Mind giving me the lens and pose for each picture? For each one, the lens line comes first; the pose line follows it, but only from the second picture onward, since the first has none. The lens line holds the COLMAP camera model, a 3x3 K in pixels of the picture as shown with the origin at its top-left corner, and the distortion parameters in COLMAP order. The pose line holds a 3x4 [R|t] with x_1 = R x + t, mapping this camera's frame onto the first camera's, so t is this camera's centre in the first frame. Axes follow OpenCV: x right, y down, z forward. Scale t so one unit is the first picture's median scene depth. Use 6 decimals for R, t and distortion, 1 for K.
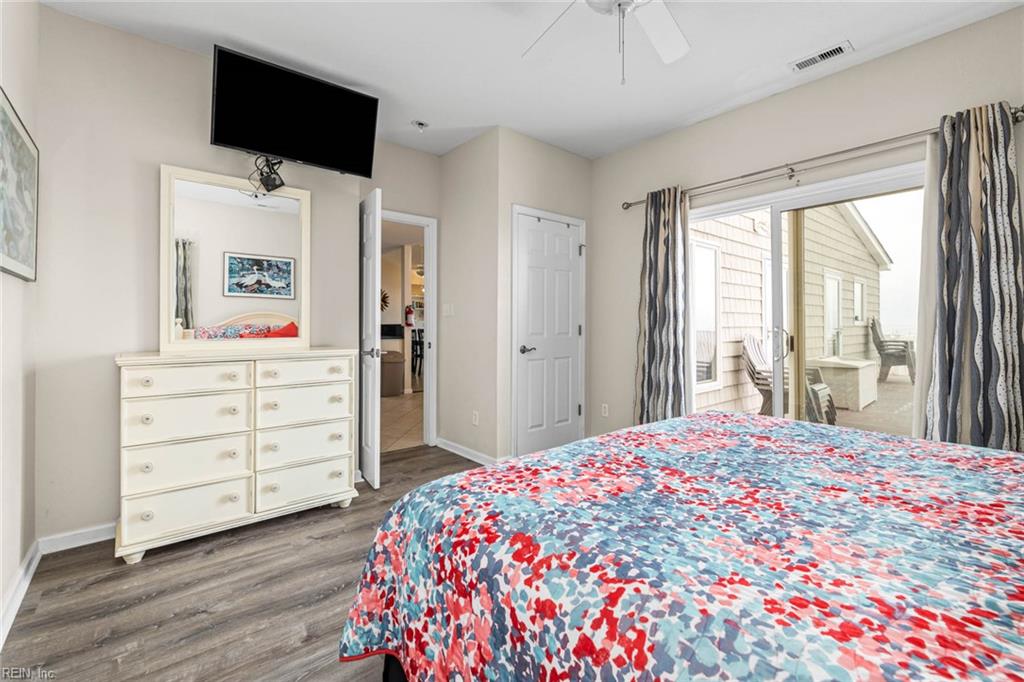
lens RADIAL K [[450.4, 0, 510.4], [0, 450.4, 329.0], [0, 0, 1]] dist [-0.000209, 0.000087]
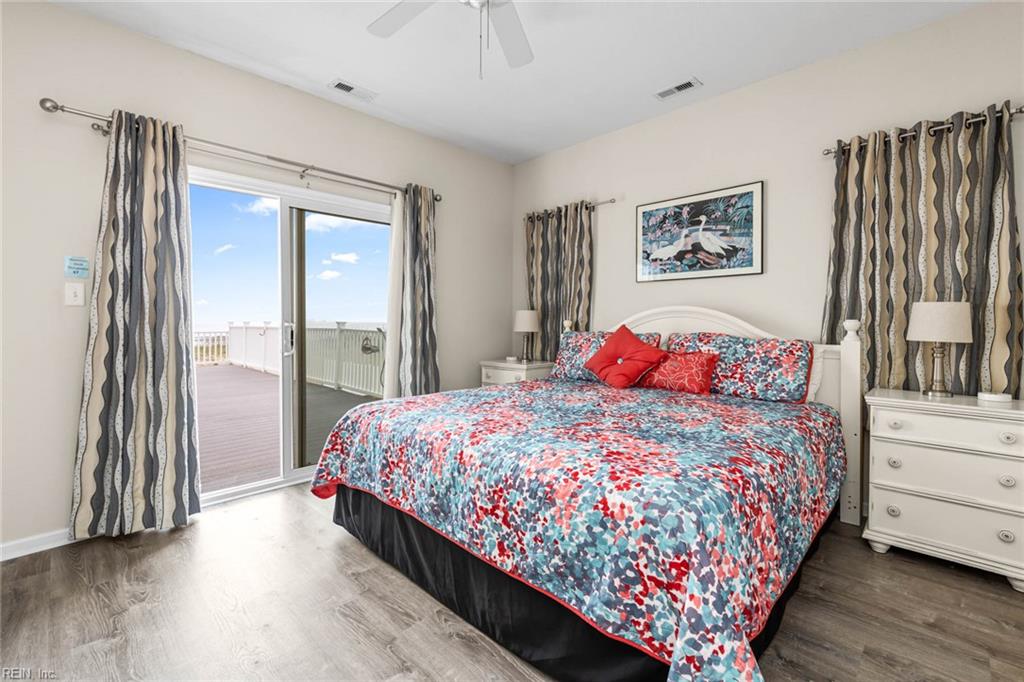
lens RADIAL K [[450.4, 0, 510.4], [0, 450.4, 329.0], [0, 0, 1]] dist [-0.000209, 0.000087]
pose [[-0.098981, -0.015933, 0.994962, -0.595360], [0.004832, 0.999852, 0.016492, -0.002706], [-0.995078, 0.006440, -0.098889, 0.803897]]
